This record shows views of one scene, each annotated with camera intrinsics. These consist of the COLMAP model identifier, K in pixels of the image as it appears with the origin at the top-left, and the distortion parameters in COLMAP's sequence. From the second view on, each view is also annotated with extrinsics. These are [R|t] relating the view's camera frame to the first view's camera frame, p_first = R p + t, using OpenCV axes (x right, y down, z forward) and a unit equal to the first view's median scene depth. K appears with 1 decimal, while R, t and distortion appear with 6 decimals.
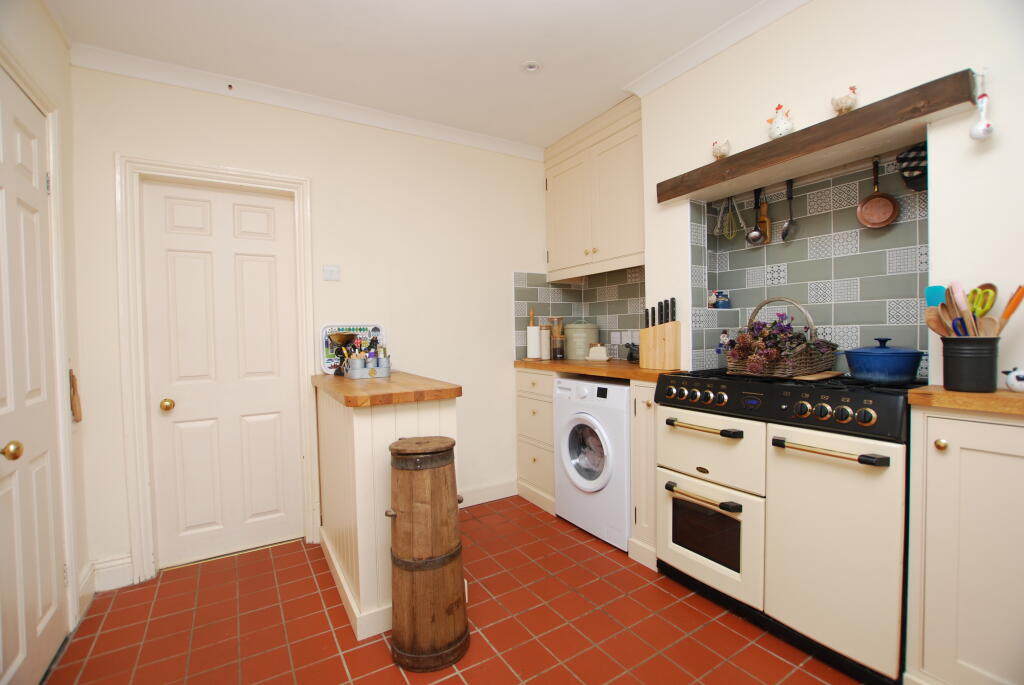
lens RADIAL K [[448.3, 0, 512.0], [0, 448.3, 342.5], [0, 0, 1]] dist [-0.028107, 0.000898]
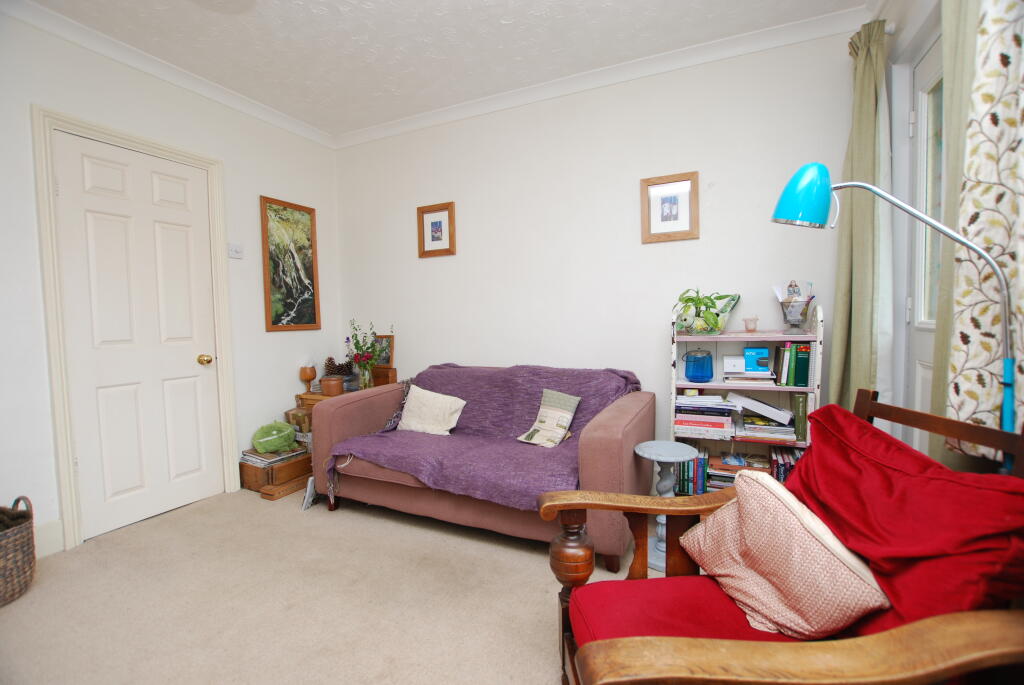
lens RADIAL K [[448.3, 0, 512.0], [0, 448.3, 342.5], [0, 0, 1]] dist [-0.028107, 0.000898]
pose [[0.837025, -0.002834, 0.547157, -0.497922], [-0.022259, 0.998982, 0.039224, 0.021398], [-0.546711, -0.045011, 0.836110, -0.280736]]
